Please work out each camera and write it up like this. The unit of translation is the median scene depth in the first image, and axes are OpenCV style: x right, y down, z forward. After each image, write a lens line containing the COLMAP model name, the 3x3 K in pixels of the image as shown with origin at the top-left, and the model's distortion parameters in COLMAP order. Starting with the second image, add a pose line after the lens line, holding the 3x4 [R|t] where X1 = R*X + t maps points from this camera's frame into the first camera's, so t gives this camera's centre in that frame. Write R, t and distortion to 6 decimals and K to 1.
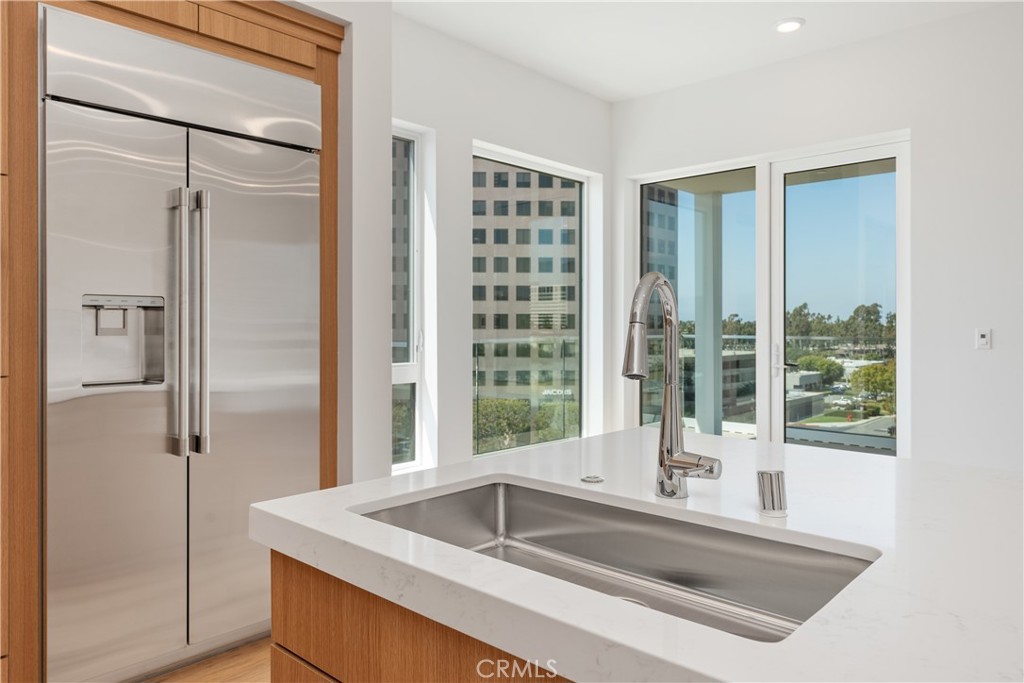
lens RADIAL K [[686.7, 0, 511.5], [0, 686.7, 330.2], [0, 0, 1]] dist [0.002476, -0.000405]
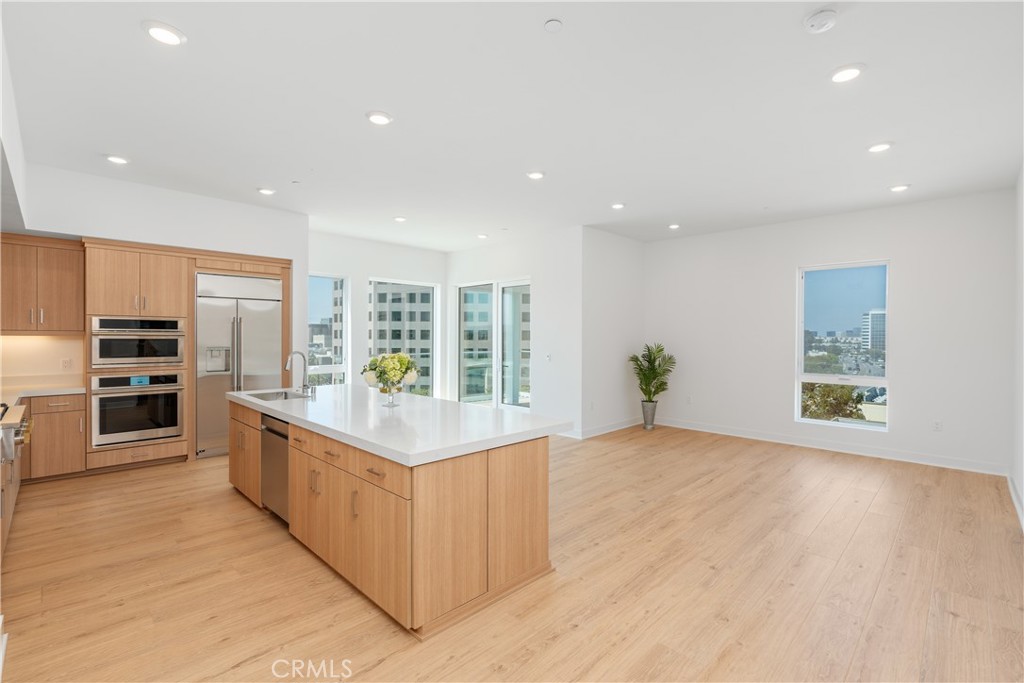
lens RADIAL K [[466.5, 0, 513.1], [0, 466.5, 339.2], [0, 0, 1]] dist [-0.010875, 0.000585]
pose [[0.999064, 0.003908, -0.043069, 0.937009], [-0.003964, 0.999991, -0.001212, -0.080960], [0.043064, 0.001381, 0.999071, -1.184239]]
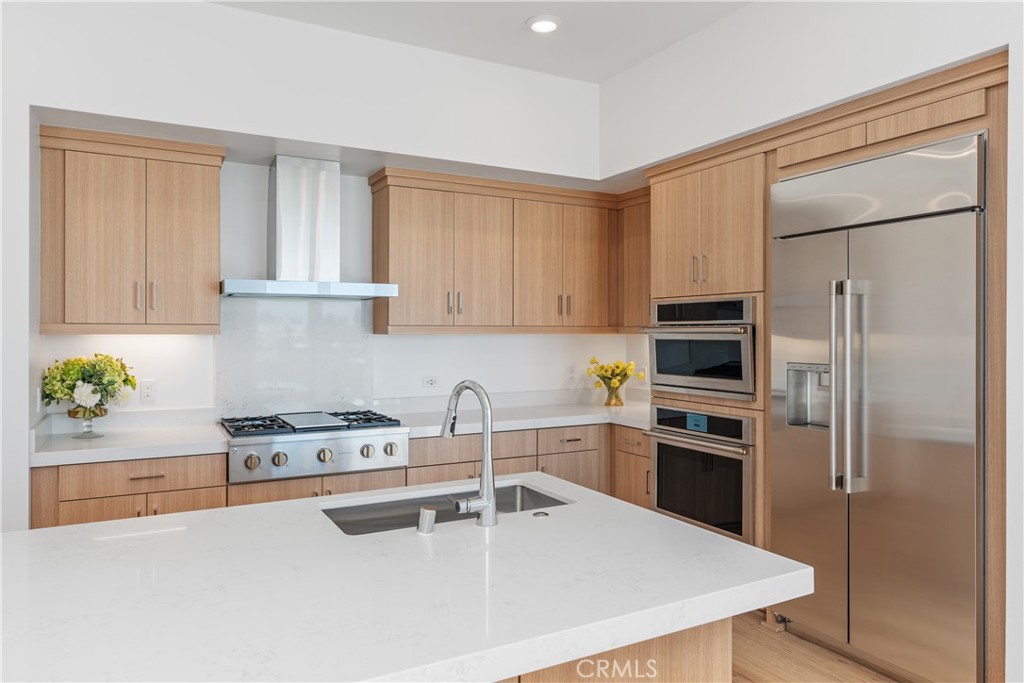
lens RADIAL K [[686.7, 0, 511.5], [0, 686.7, 330.2], [0, 0, 1]] dist [0.002476, -0.000405]
pose [[-0.316584, -0.005463, -0.948549, 0.801139], [-0.008638, 0.999959, -0.002876, -0.092495], [0.948525, 0.007283, -0.316618, 0.725460]]
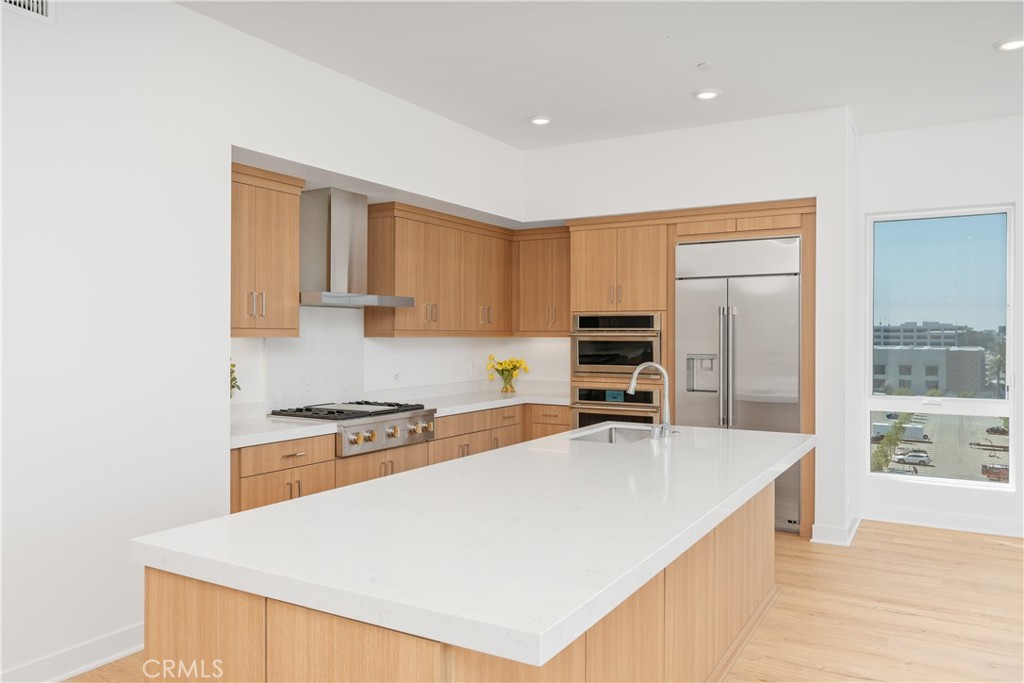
lens RADIAL K [[745.8, 0, 518.0], [0, 745.8, 337.1], [0, 0, 1]] dist [0.000505, -0.000450]
pose [[0.213868, 0.000191, -0.976863, 1.531959], [-0.008893, 0.999959, -0.001751, -0.084582], [0.976822, 0.009062, 0.213861, -0.149775]]
